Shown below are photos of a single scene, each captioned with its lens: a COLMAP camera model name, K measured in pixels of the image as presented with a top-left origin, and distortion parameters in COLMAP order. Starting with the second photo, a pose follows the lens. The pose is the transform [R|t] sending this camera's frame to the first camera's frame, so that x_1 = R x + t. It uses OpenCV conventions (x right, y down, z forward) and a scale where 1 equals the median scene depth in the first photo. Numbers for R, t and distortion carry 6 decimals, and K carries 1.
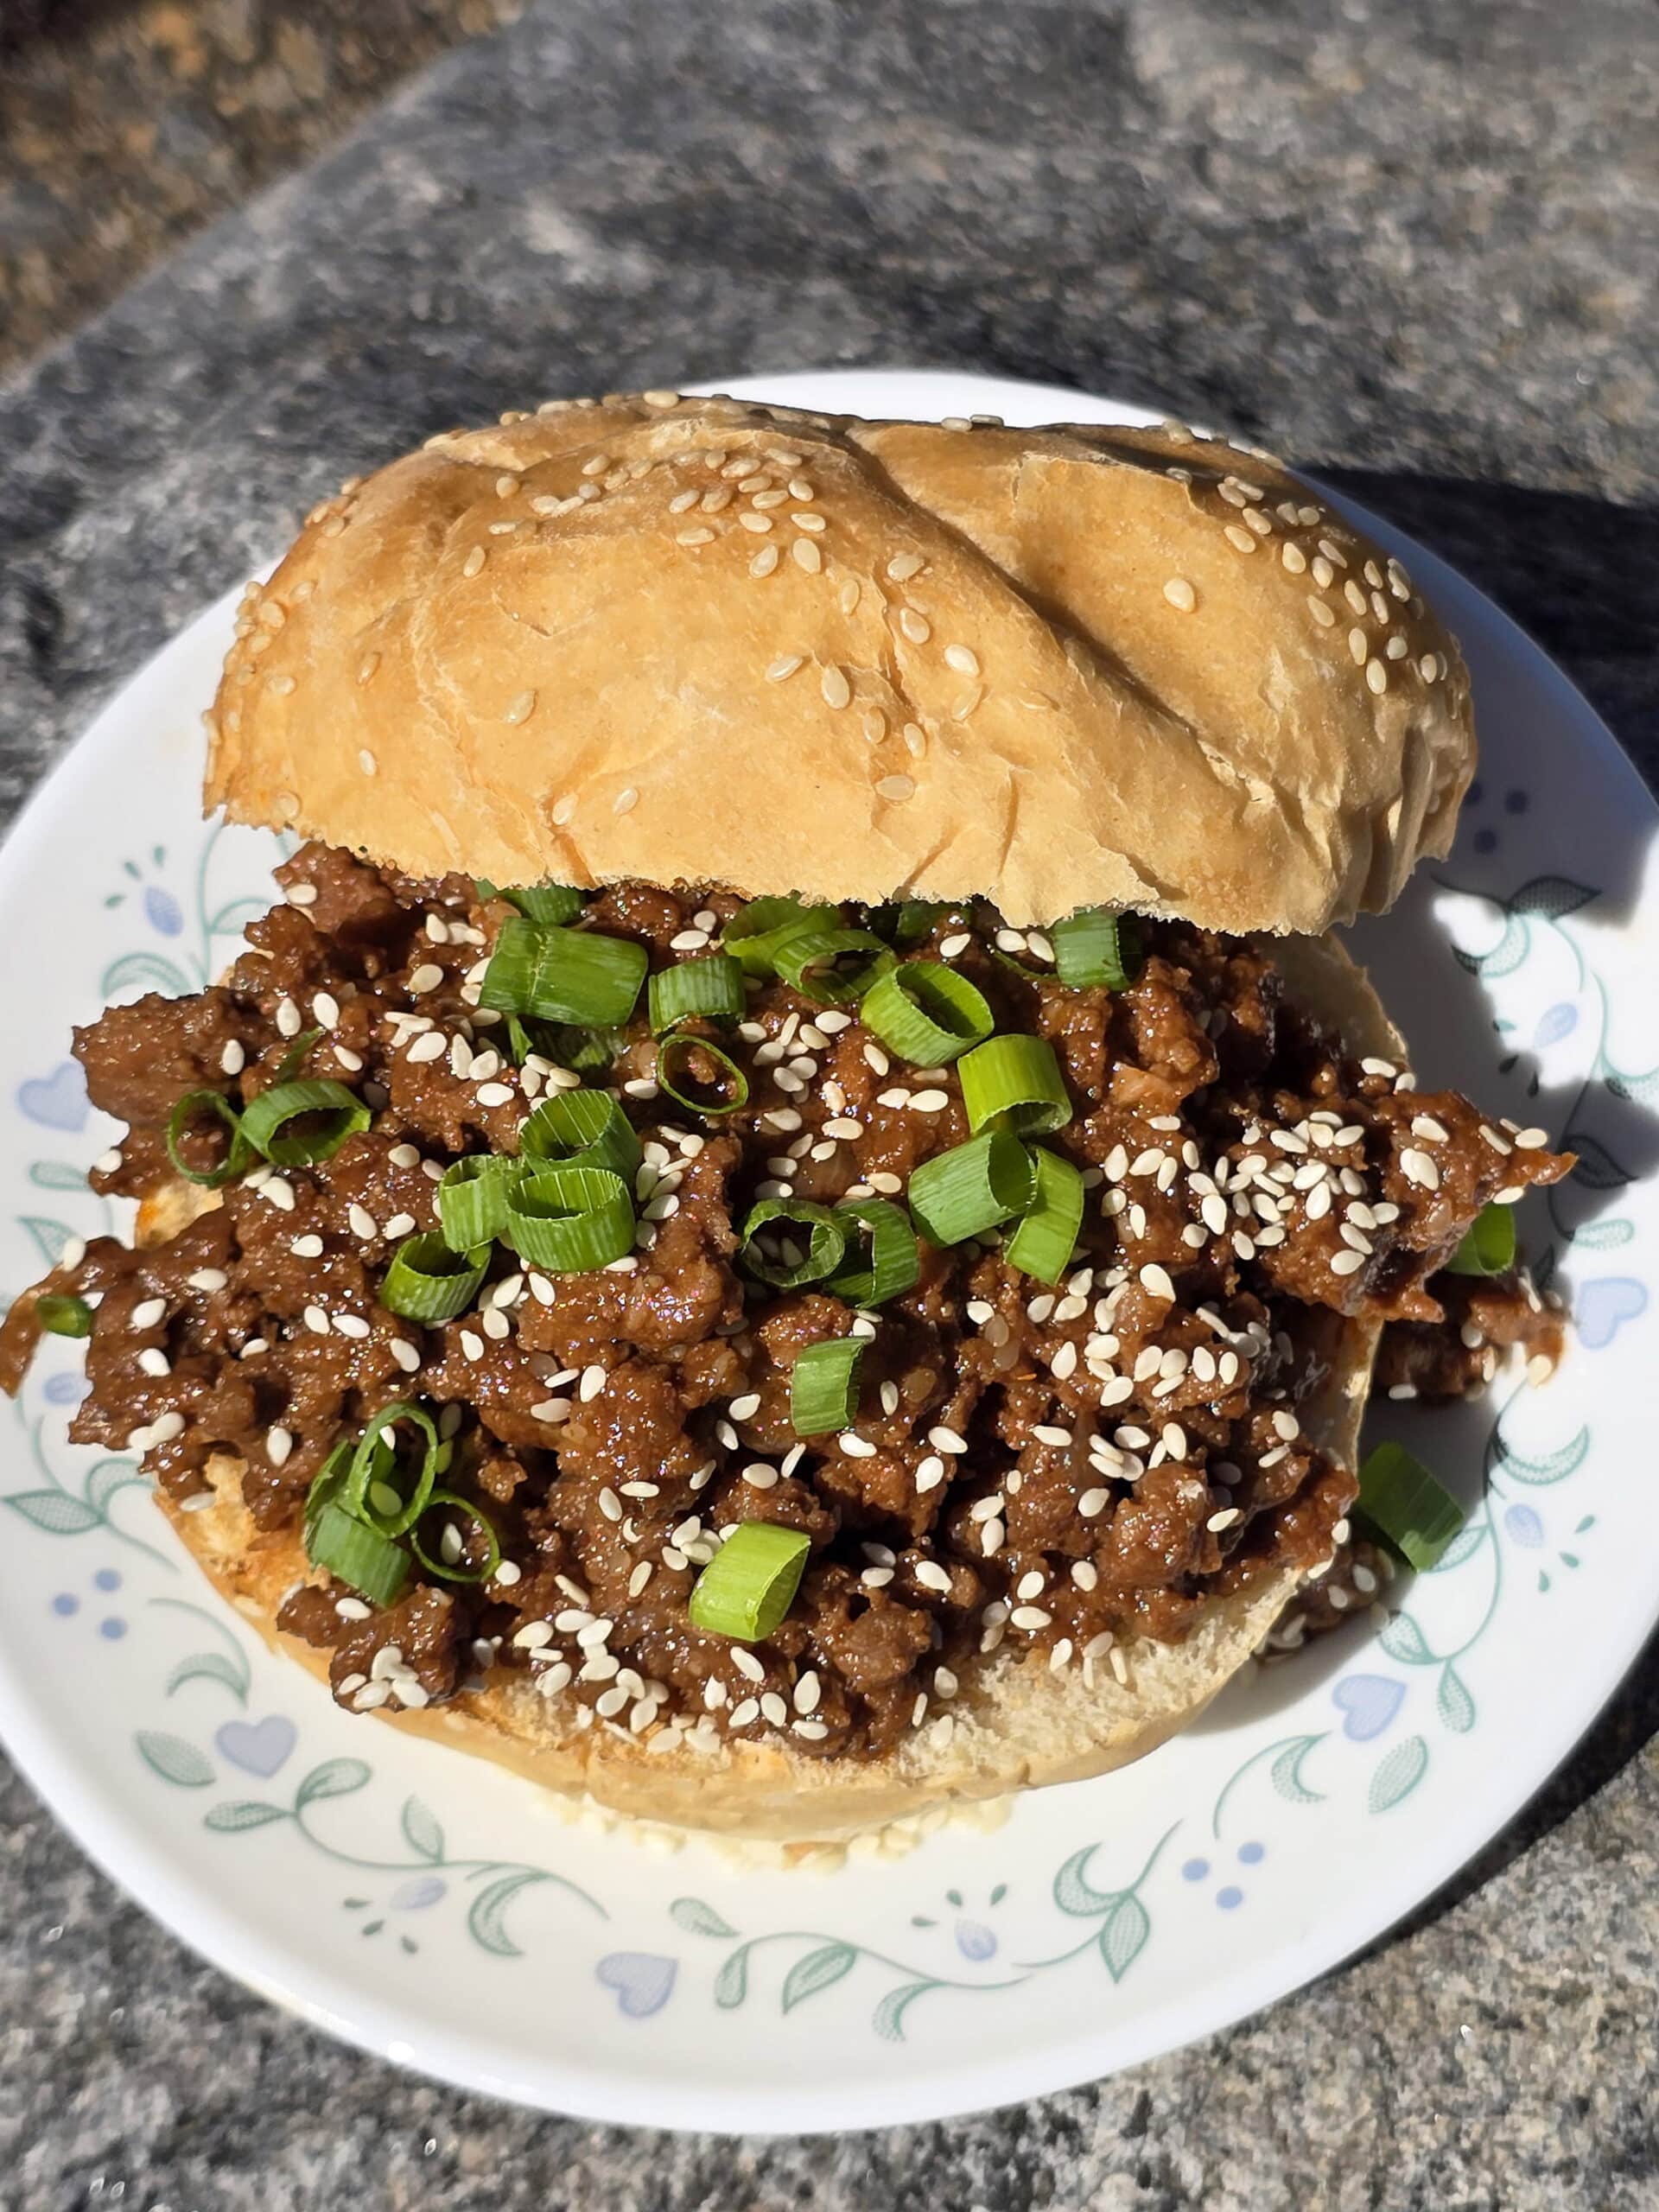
lens RADIAL K [[4184.4, 0, 881.9], [0, 4184.4, 1051.0], [0, 0, 1]] dist [0.270777, -1.378875]
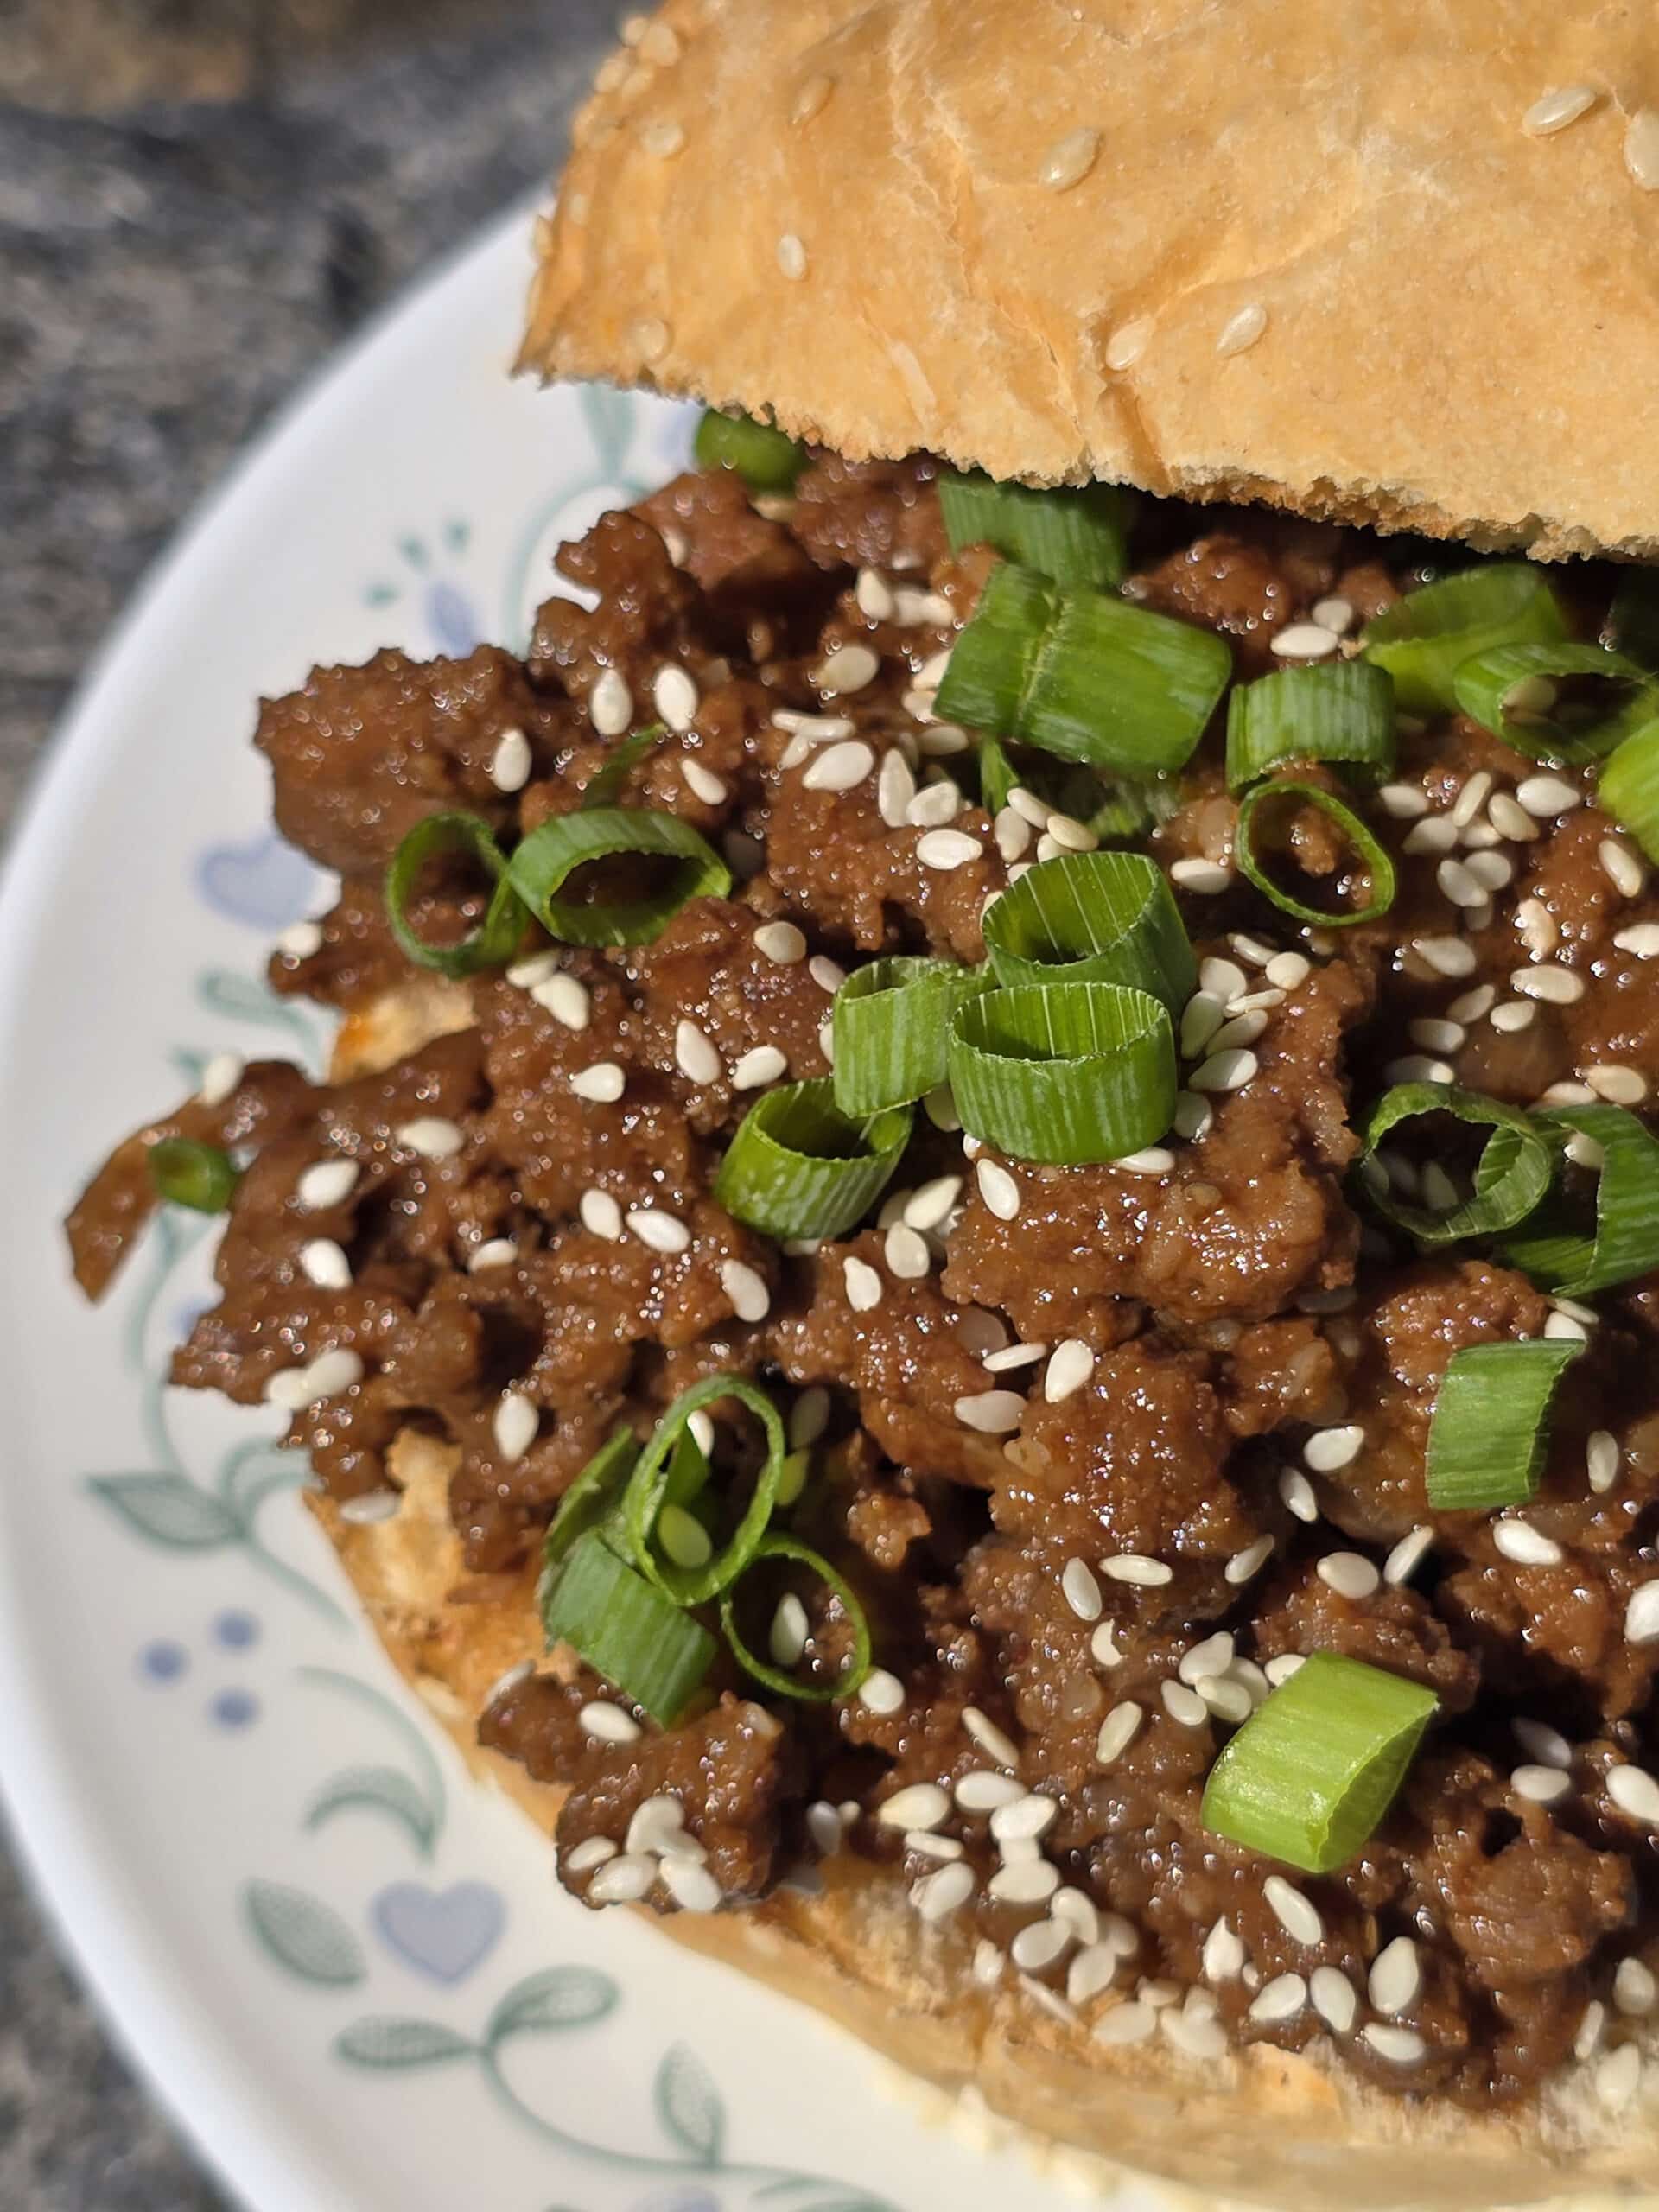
lens RADIAL K [[4184.4, 0, 881.9], [0, 4184.4, 1051.0], [0, 0, 1]] dist [0.270777, -1.378875]
pose [[0.990206, 0.104276, -0.092839, -0.044858], [-0.107823, 0.993588, -0.034023, 0.056817], [0.088696, 0.043700, 0.995100, 0.427683]]
